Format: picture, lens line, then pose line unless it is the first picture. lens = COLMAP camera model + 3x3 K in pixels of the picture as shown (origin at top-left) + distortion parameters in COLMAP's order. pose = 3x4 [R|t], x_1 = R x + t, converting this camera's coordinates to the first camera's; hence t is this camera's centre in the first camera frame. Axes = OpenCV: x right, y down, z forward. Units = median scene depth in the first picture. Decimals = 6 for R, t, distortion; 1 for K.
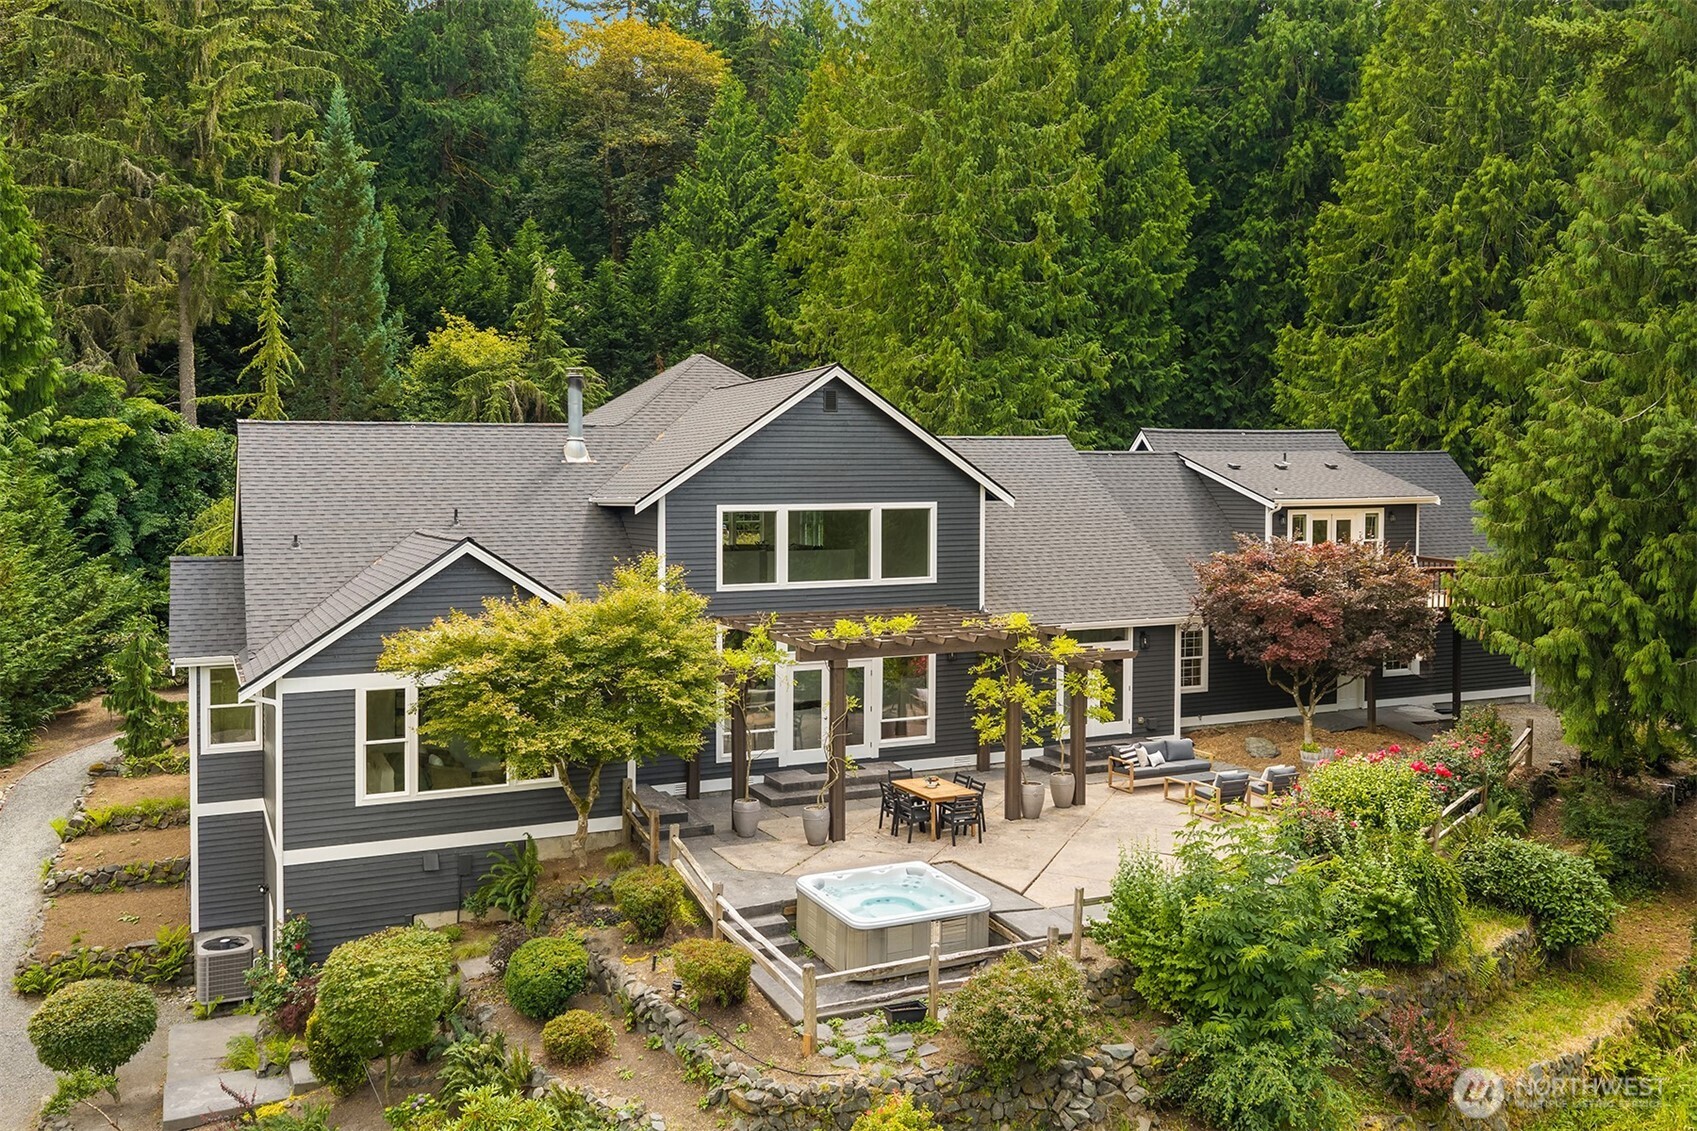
lens RADIAL K [[1372.1, 0, 793.3], [0, 1372.1, 564.8], [0, 0, 1]] dist [-0.006573, -0.005568]
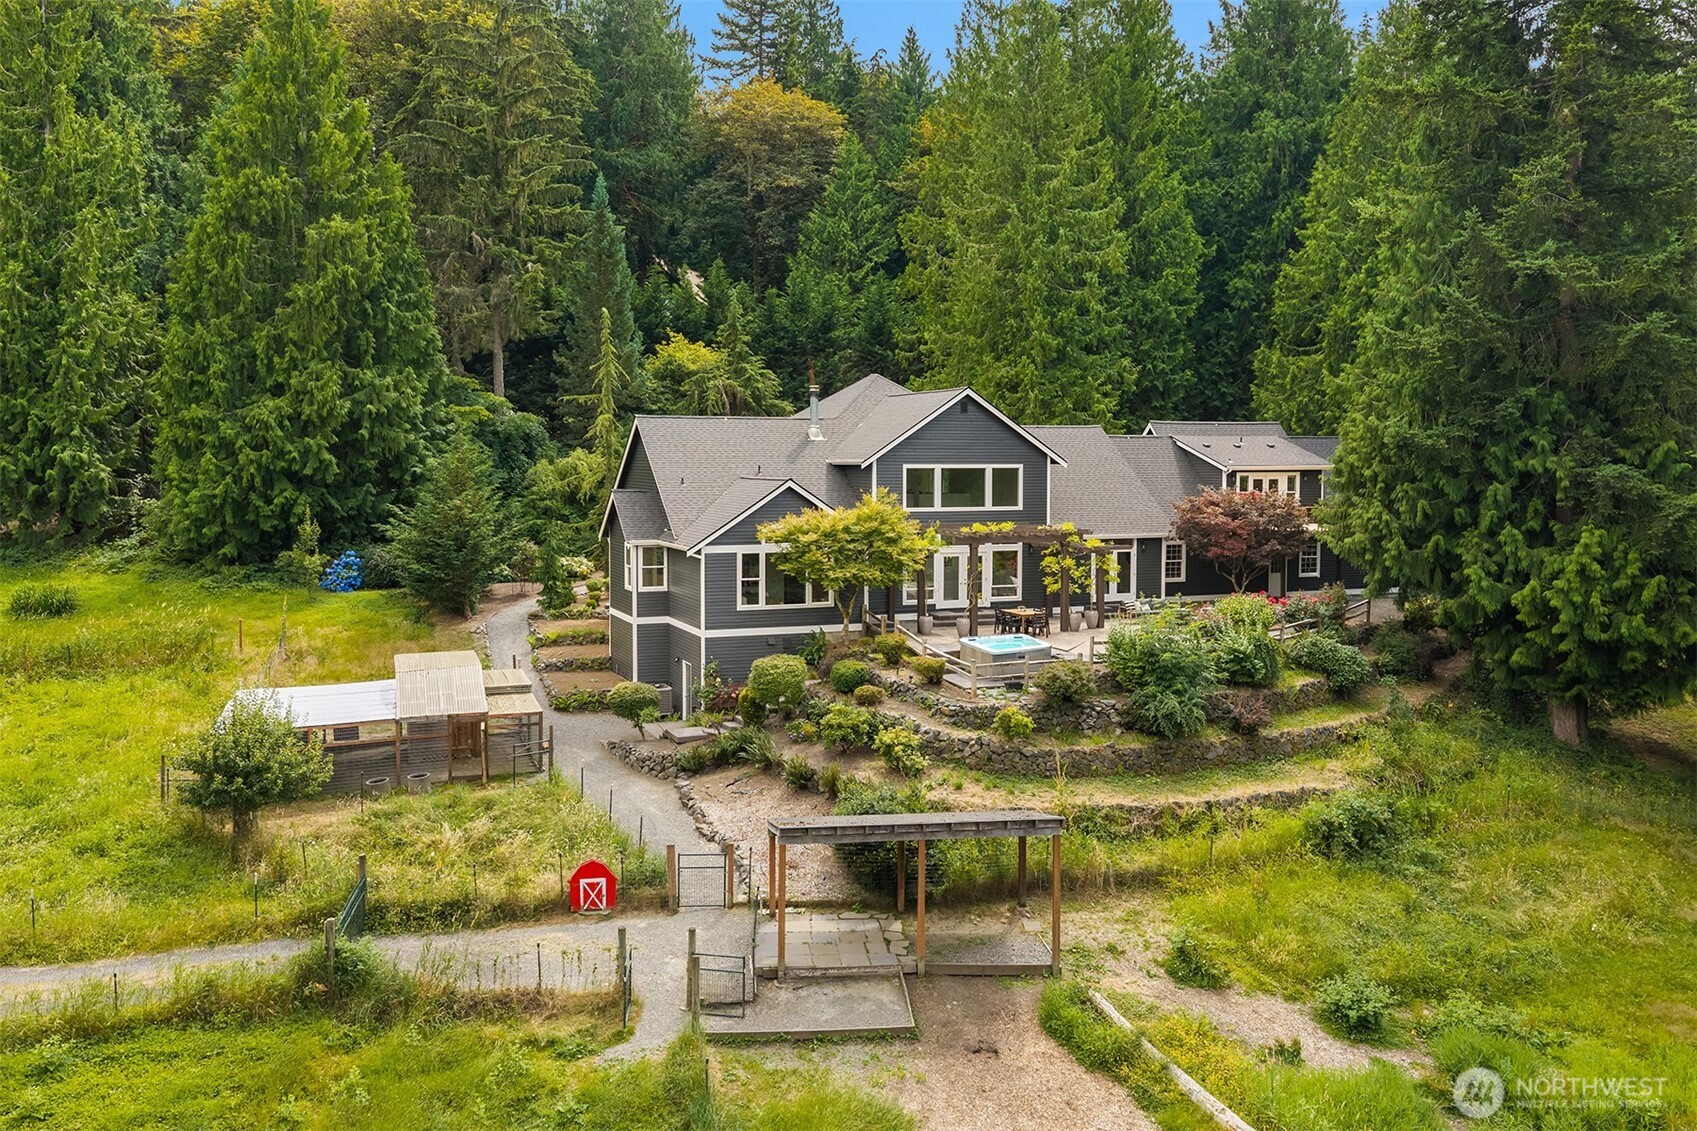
lens RADIAL K [[1370.4, 0, 848.8], [0, 1370.4, 460.6], [0, 0, 1]] dist [-0.000998, 0.000870]
pose [[0.999922, 0.009474, -0.008160, -0.077545], [-0.009914, 0.998405, -0.055577, 0.036633], [0.007620, 0.055654, 0.998421, -0.563164]]
